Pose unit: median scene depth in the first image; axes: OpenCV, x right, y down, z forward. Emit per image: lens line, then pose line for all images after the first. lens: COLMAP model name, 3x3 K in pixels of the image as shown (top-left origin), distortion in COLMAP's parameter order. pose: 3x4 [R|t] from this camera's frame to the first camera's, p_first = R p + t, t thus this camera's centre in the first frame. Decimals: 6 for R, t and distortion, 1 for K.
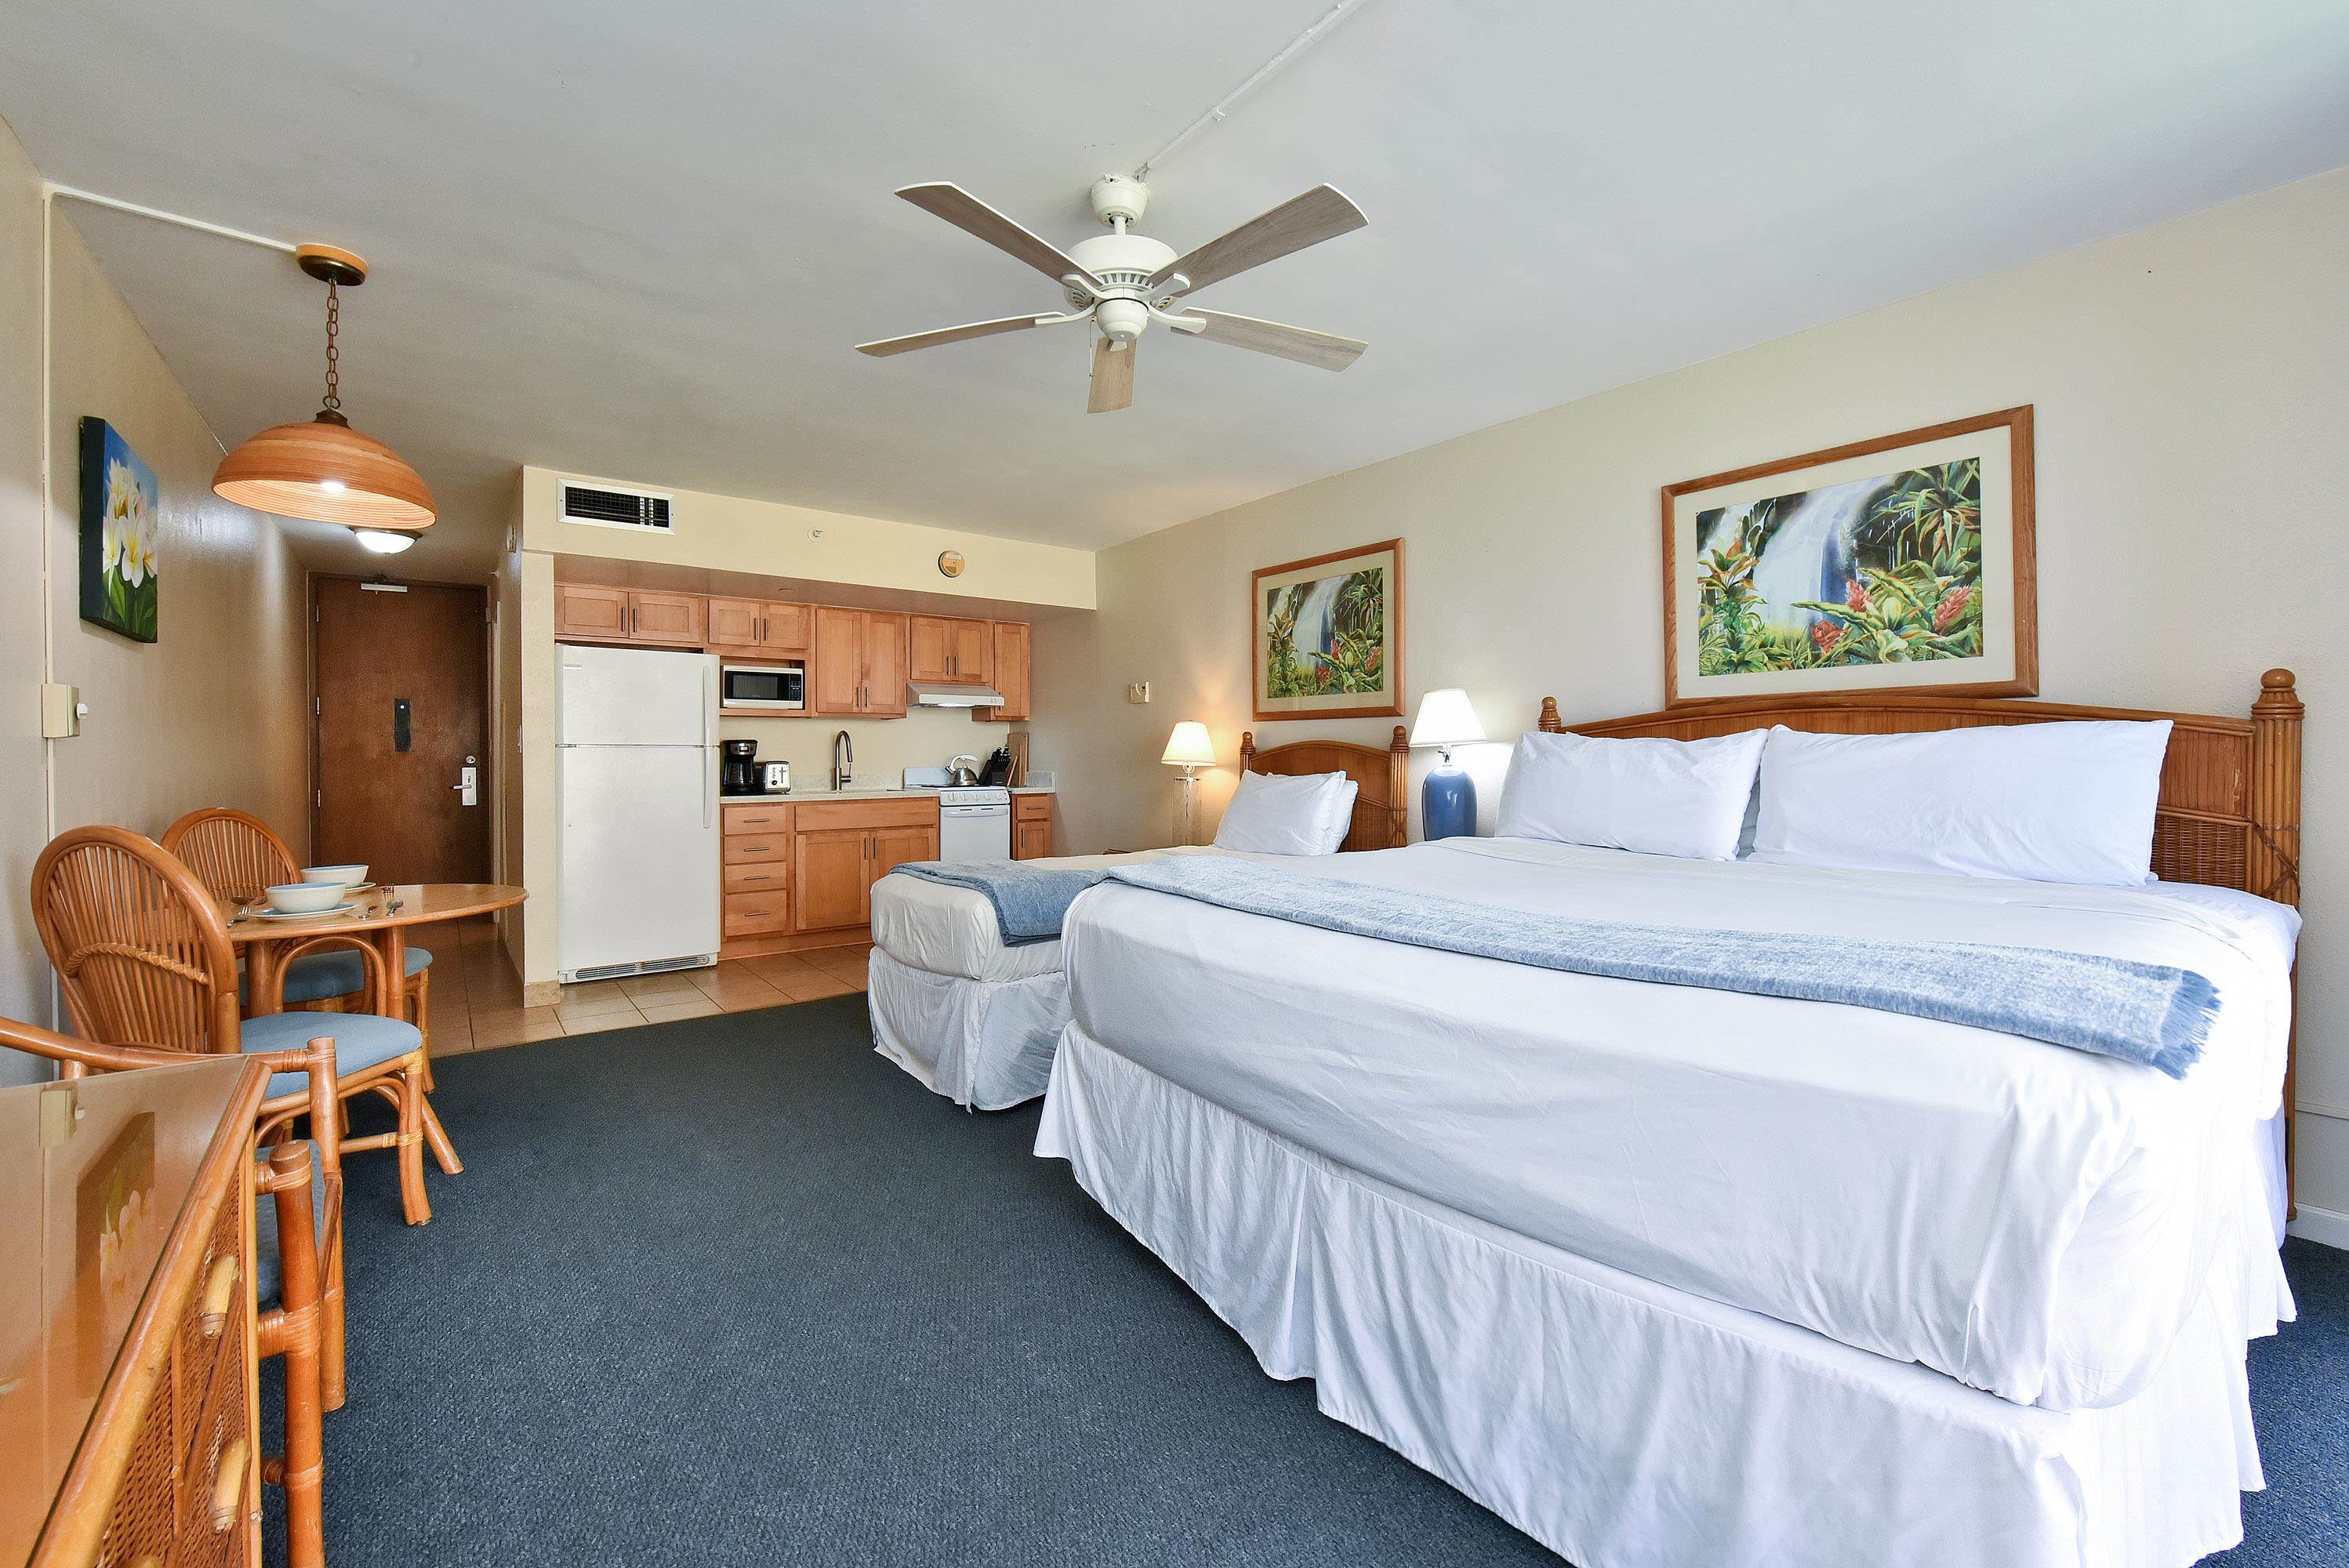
lens RADIAL K [[969.0, 0, 1181.0], [0, 969.0, 722.2], [0, 0, 1]] dist [-0.002551, -0.002750]
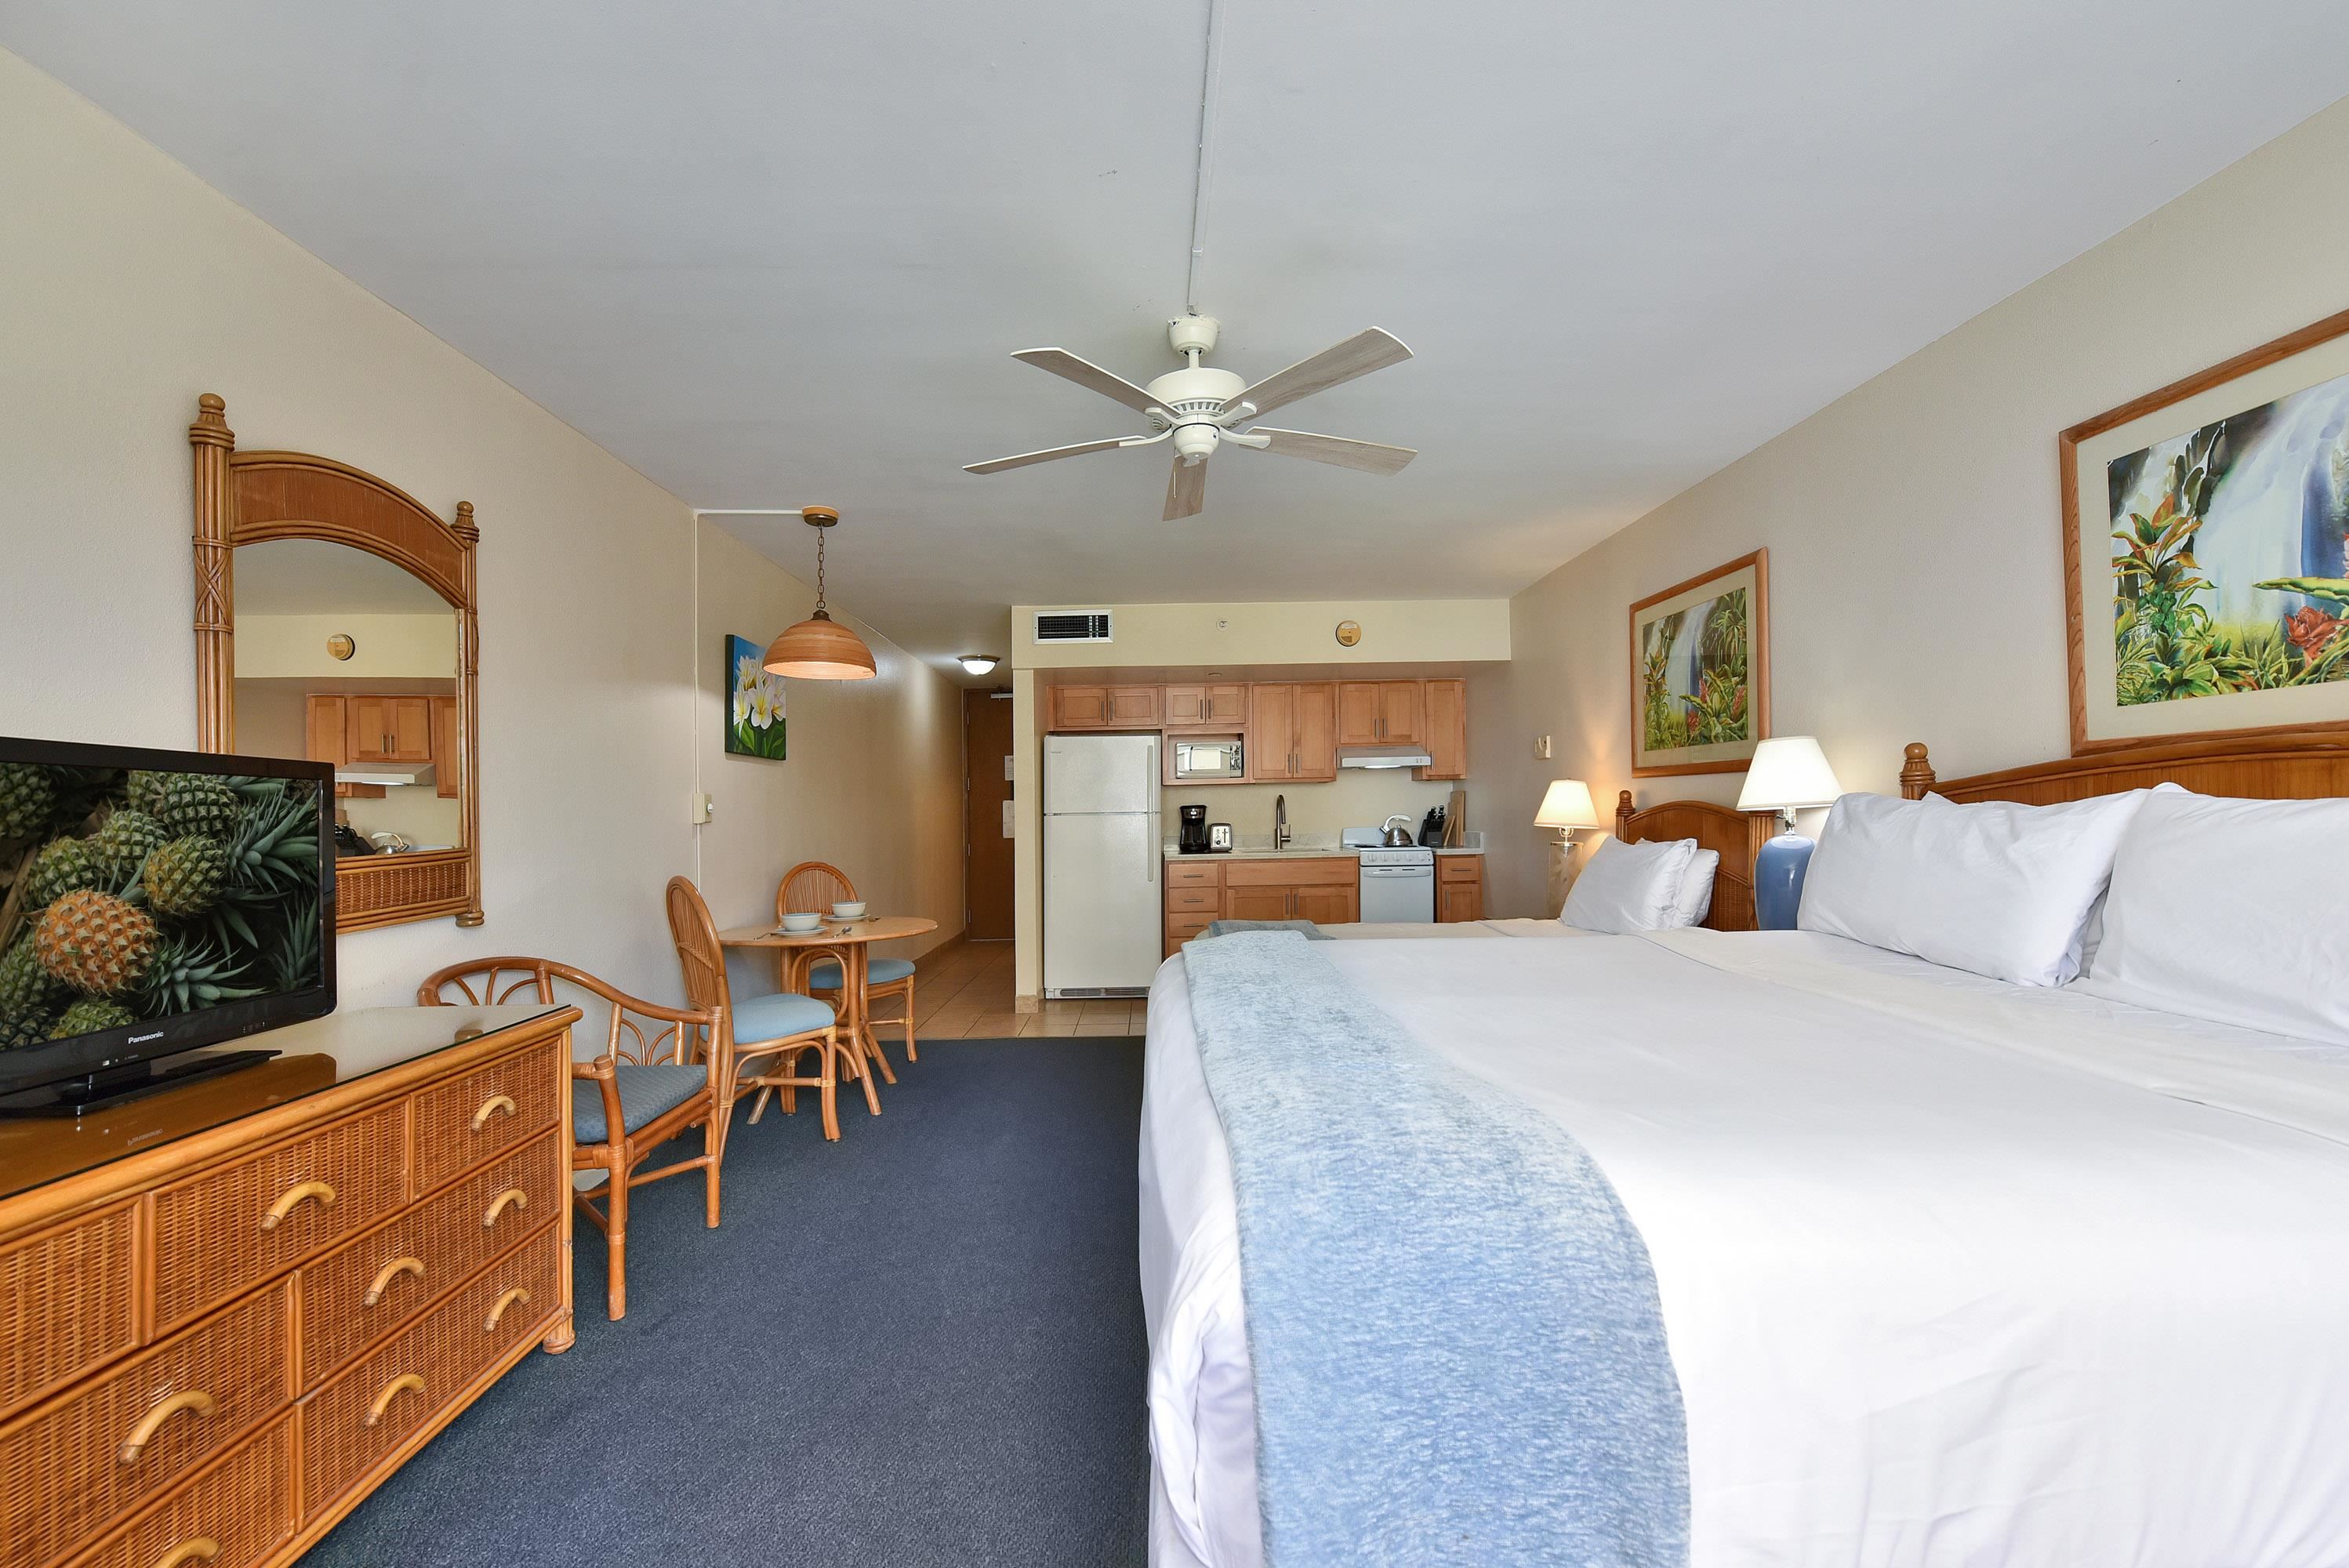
lens RADIAL K [[969.0, 0, 1134.2], [0, 969.0, 768.1], [0, 0, 1]] dist [-0.002551, -0.002750]
pose [[0.790679, -0.040110, -0.610916, 0.216529], [0.037660, 0.999148, -0.016858, -0.010289], [0.611072, -0.009678, 0.791516, 0.032034]]
